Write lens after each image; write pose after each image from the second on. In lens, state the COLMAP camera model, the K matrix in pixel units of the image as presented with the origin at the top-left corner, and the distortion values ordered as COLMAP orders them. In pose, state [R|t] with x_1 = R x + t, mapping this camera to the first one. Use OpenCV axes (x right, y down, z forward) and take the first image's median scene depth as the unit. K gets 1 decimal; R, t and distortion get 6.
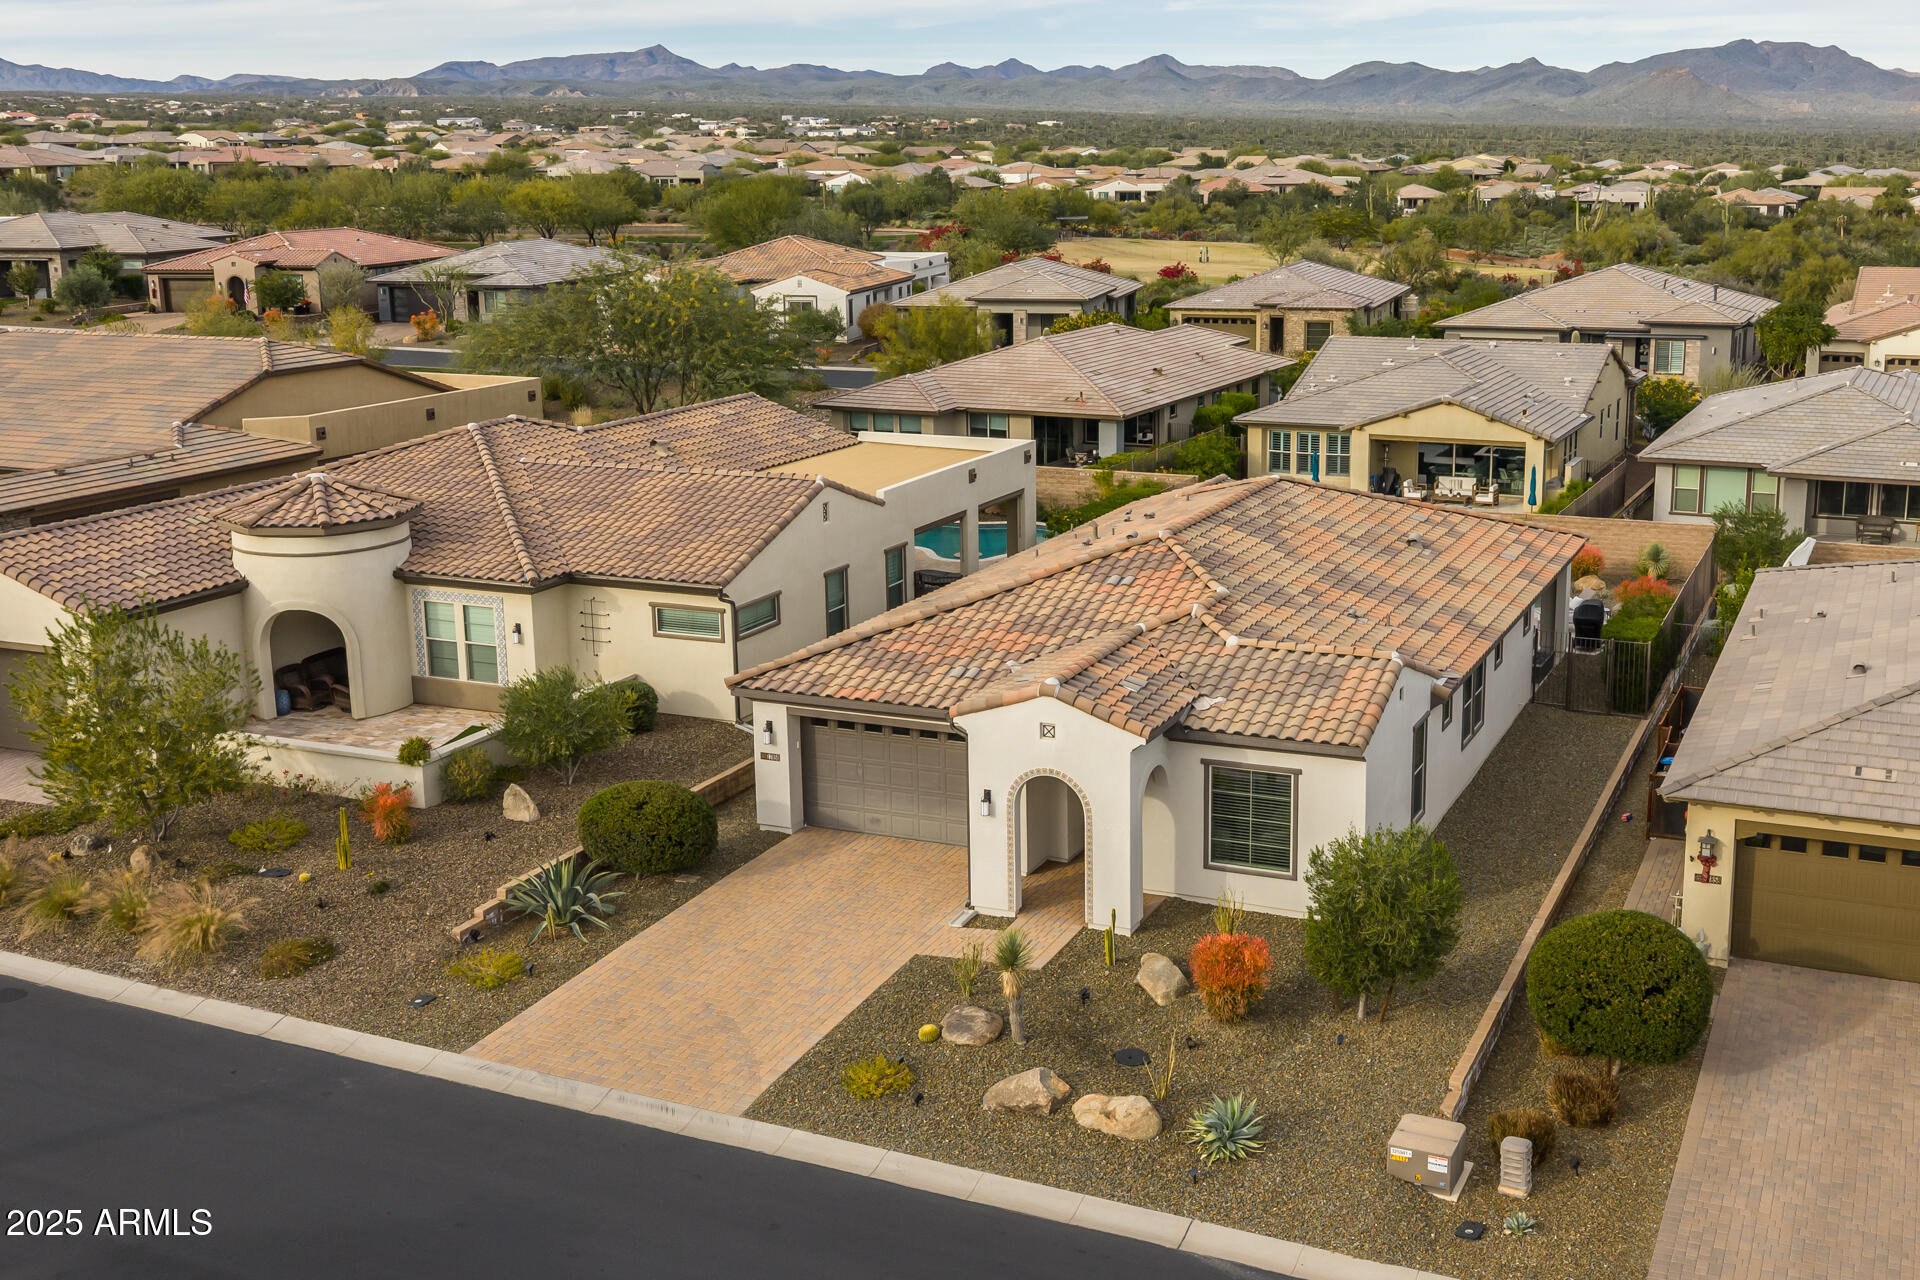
lens RADIAL K [[2025.9, 0, 1081.5], [0, 2025.9, 591.1], [0, 0, 1]] dist [0.028316, -0.004256]
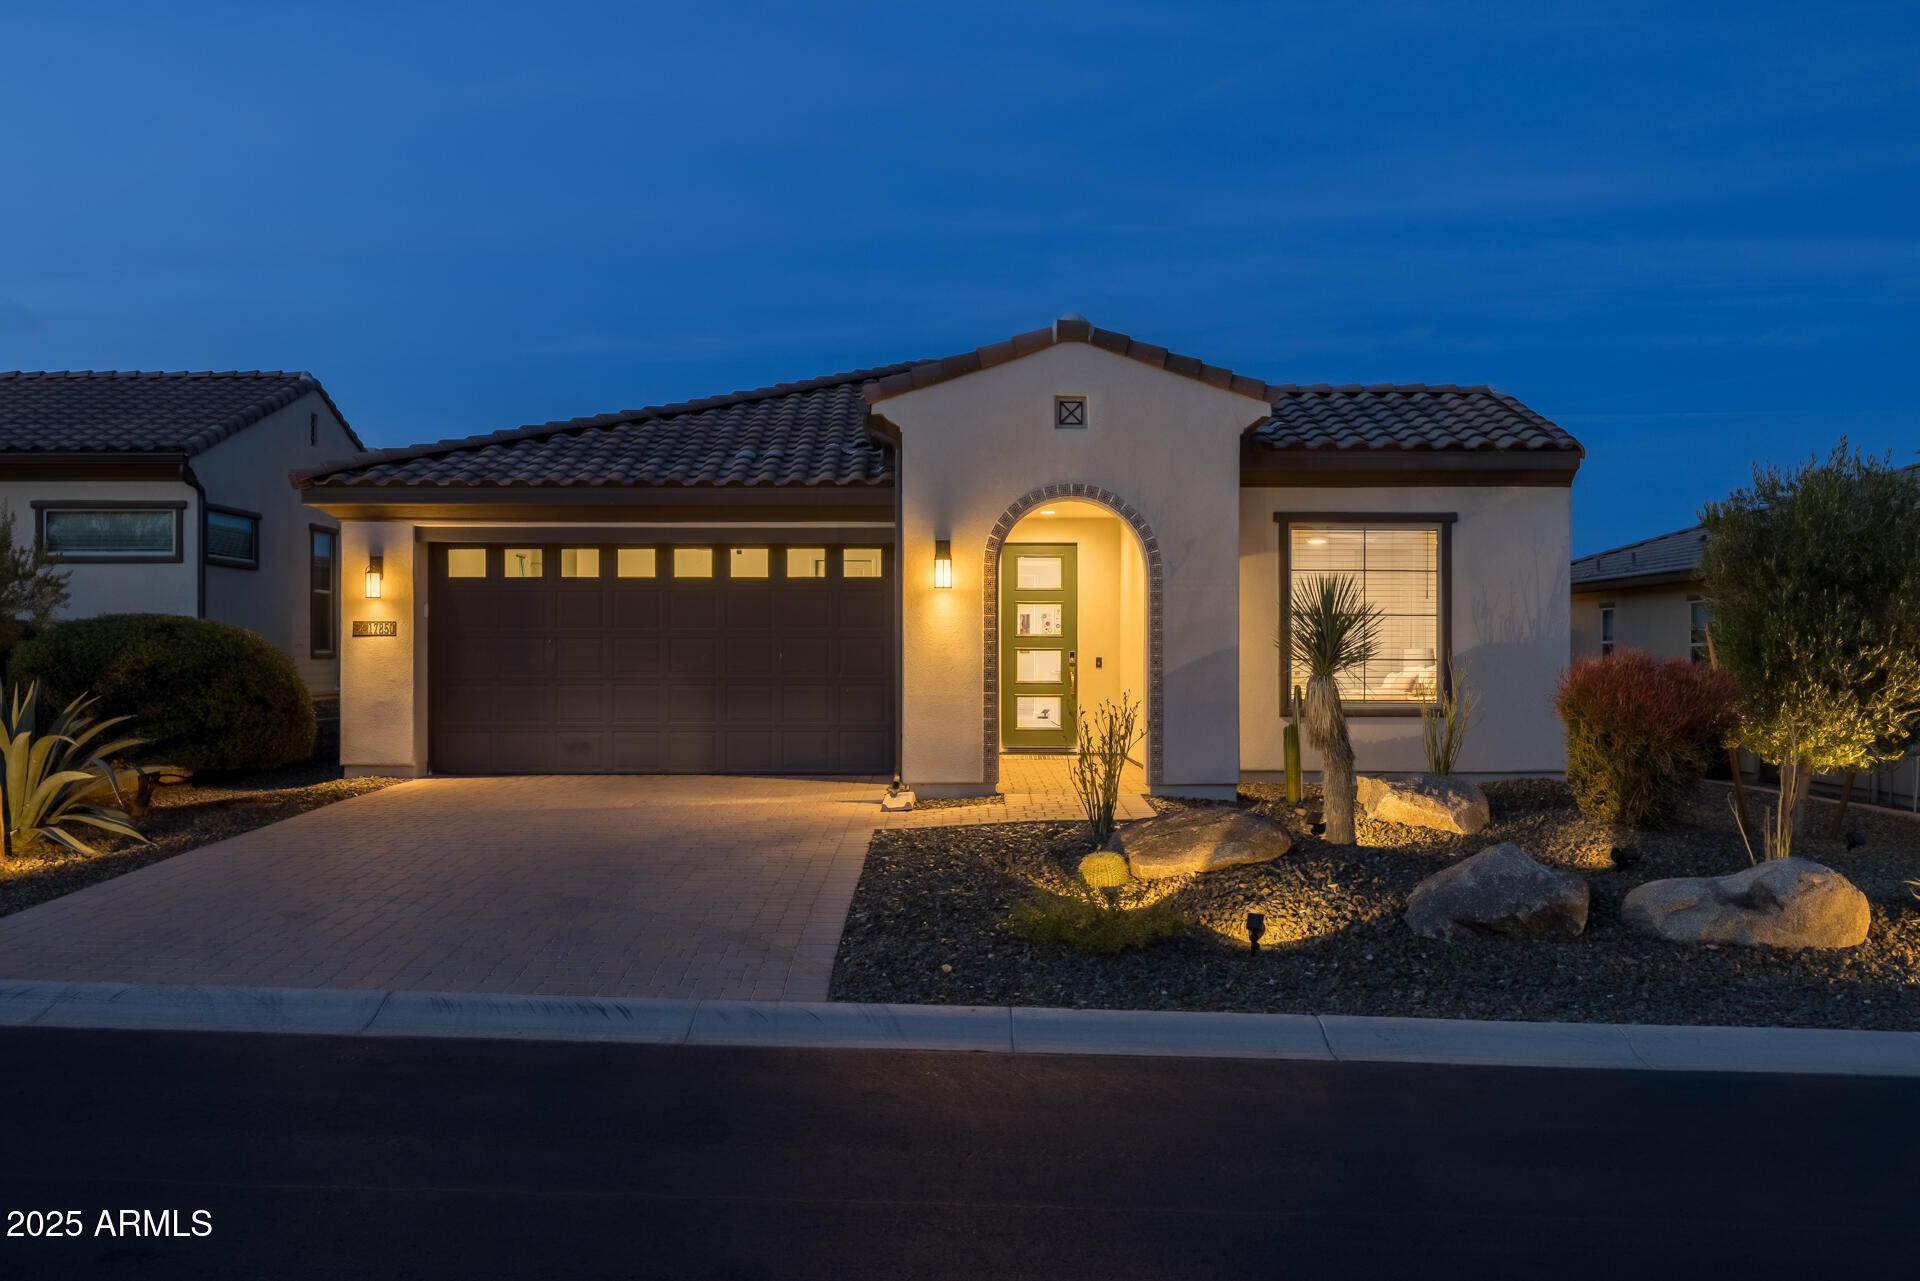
lens RADIAL K [[1864.8, 0, 916.0], [0, 1864.8, 641.3], [0, 0, 1]] dist [0.030467, -0.033478]
pose [[0.931511, 0.010372, 0.363566, -0.205747], [0.069483, 0.976109, -0.205872, 0.201264], [-0.357015, 0.217034, 0.908535, 0.527119]]
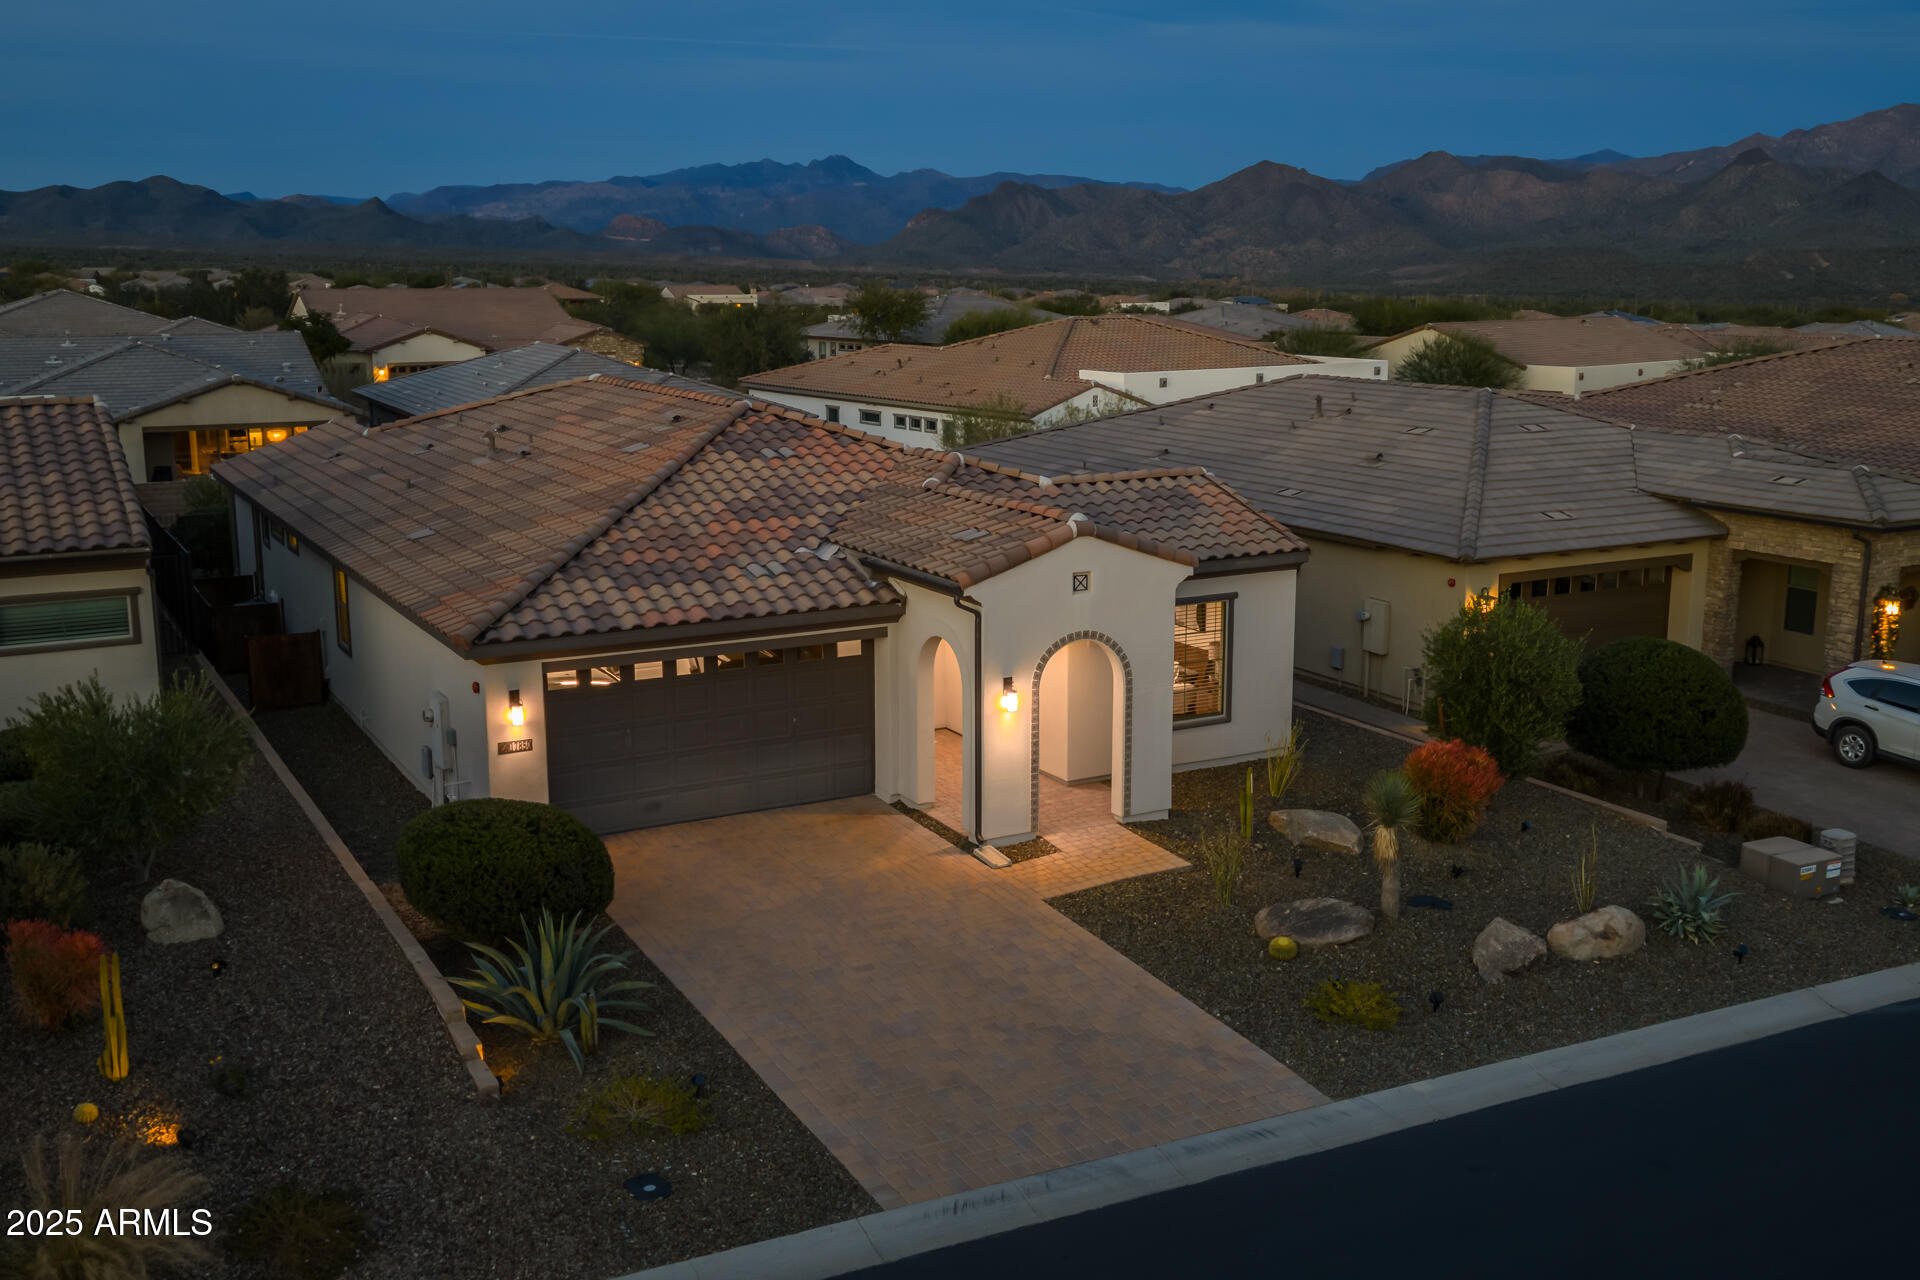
lens RADIAL K [[1874.2, 0, 968.2], [0, 1874.2, 638.6], [0, 0, 1]] dist [0.018476, -0.022222]
pose [[0.626808, -0.150975, 0.764407, -0.537392], [0.161550, 0.984911, 0.062056, 0.034679], [-0.762242, 0.084593, 0.641740, 0.513411]]
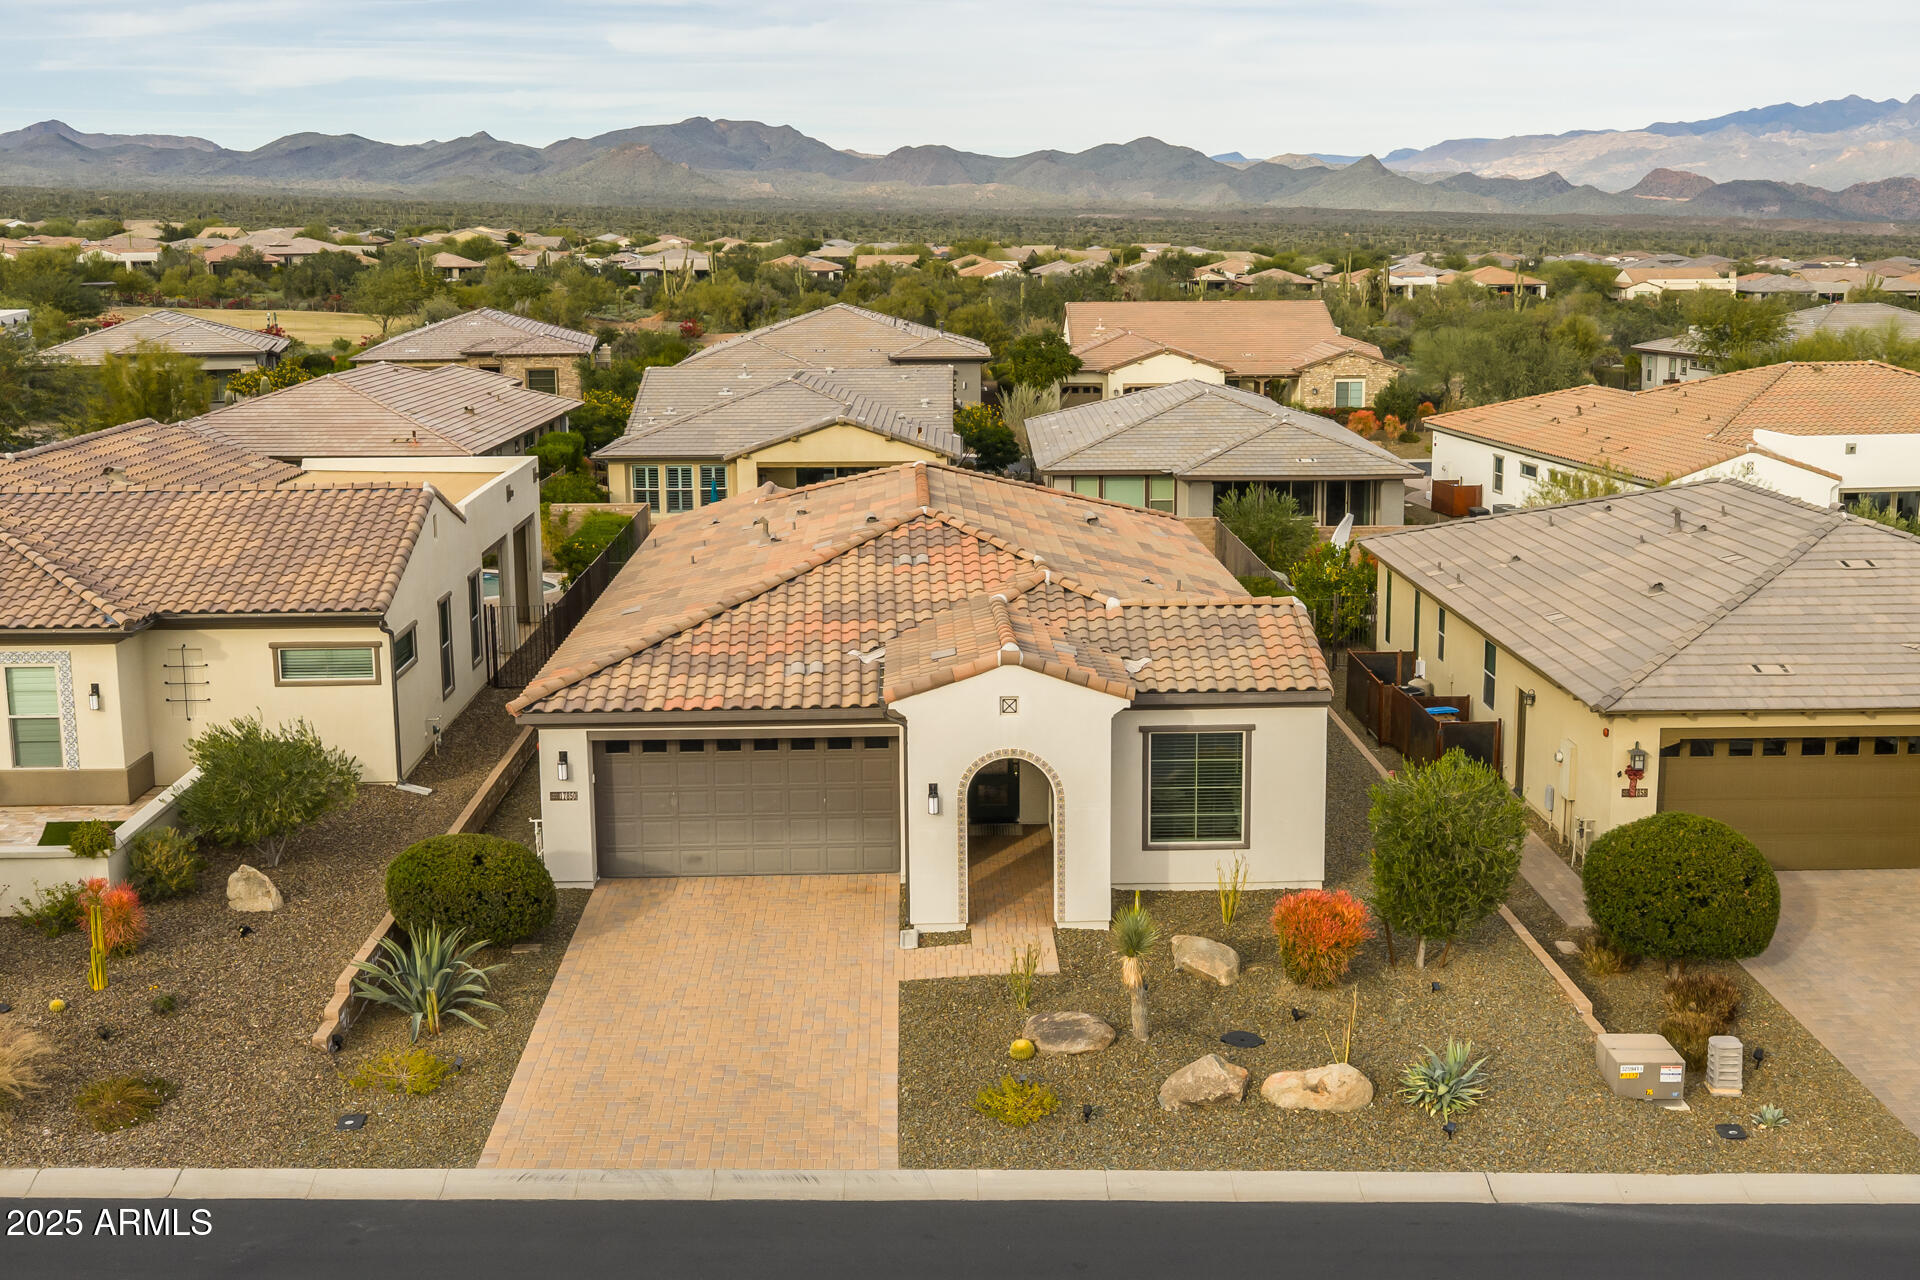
lens RADIAL K [[2192.7, 0, 967.7], [0, 2192.7, 639.3], [0, 0, 1]] dist [0.025048, -0.009221]
pose [[0.913048, -0.077068, 0.400505, -0.365517], [0.088686, 0.996004, -0.010524, 0.044113], [-0.398093, 0.045128, 0.916234, 0.129484]]
